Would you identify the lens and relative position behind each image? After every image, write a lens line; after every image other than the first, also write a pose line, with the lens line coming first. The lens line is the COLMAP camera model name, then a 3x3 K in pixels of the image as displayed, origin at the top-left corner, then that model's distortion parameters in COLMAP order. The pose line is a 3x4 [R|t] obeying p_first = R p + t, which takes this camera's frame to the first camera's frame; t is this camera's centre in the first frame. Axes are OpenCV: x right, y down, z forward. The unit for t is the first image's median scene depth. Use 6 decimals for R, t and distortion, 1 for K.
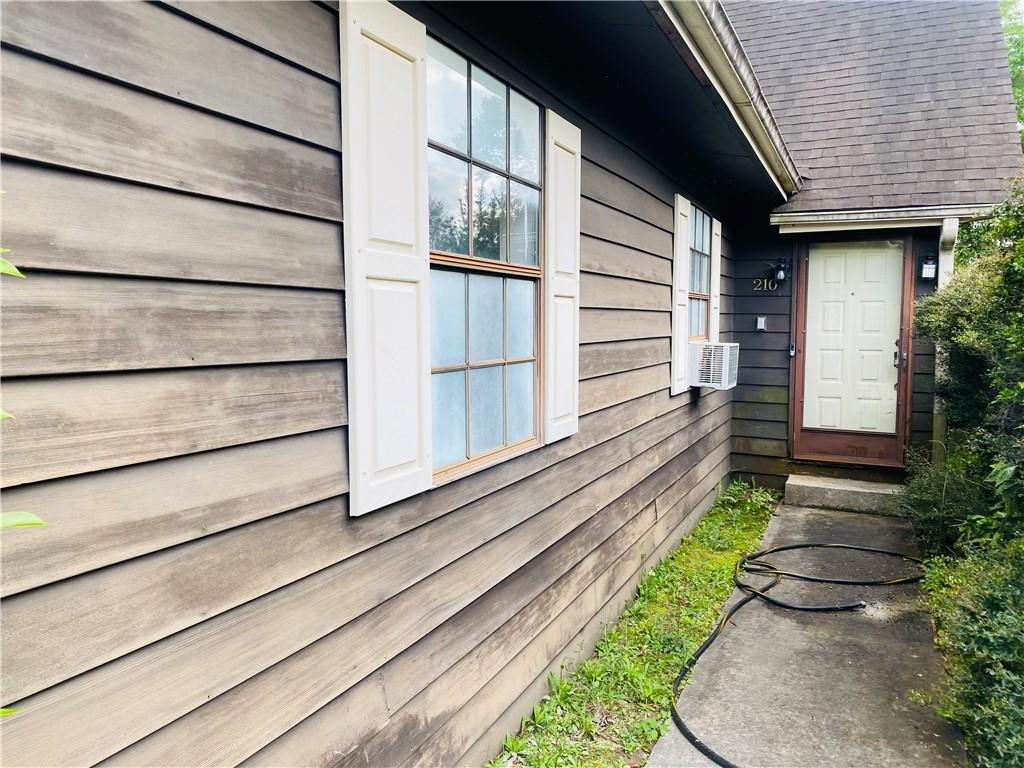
lens RADIAL K [[785.9, 0, 511.8], [0, 785.9, 385.7], [0, 0, 1]] dist [0.042780, -0.004247]
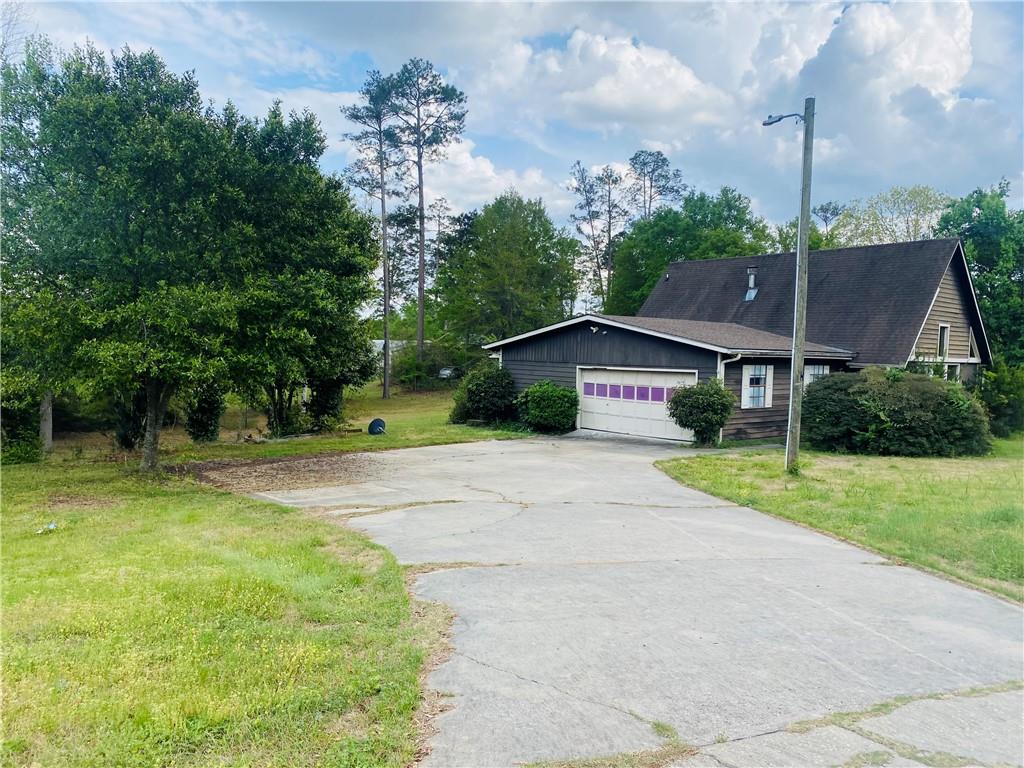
lens RADIAL K [[785.9, 0, 511.7], [0, 785.9, 385.5], [0, 0, 1]] dist [0.042780, -0.004247]
pose [[0.907844, 0.043952, -0.416998, 1.021334], [-0.058065, 0.998087, -0.021215, 0.170431], [0.415268, 0.043473, 0.908660, -7.200881]]
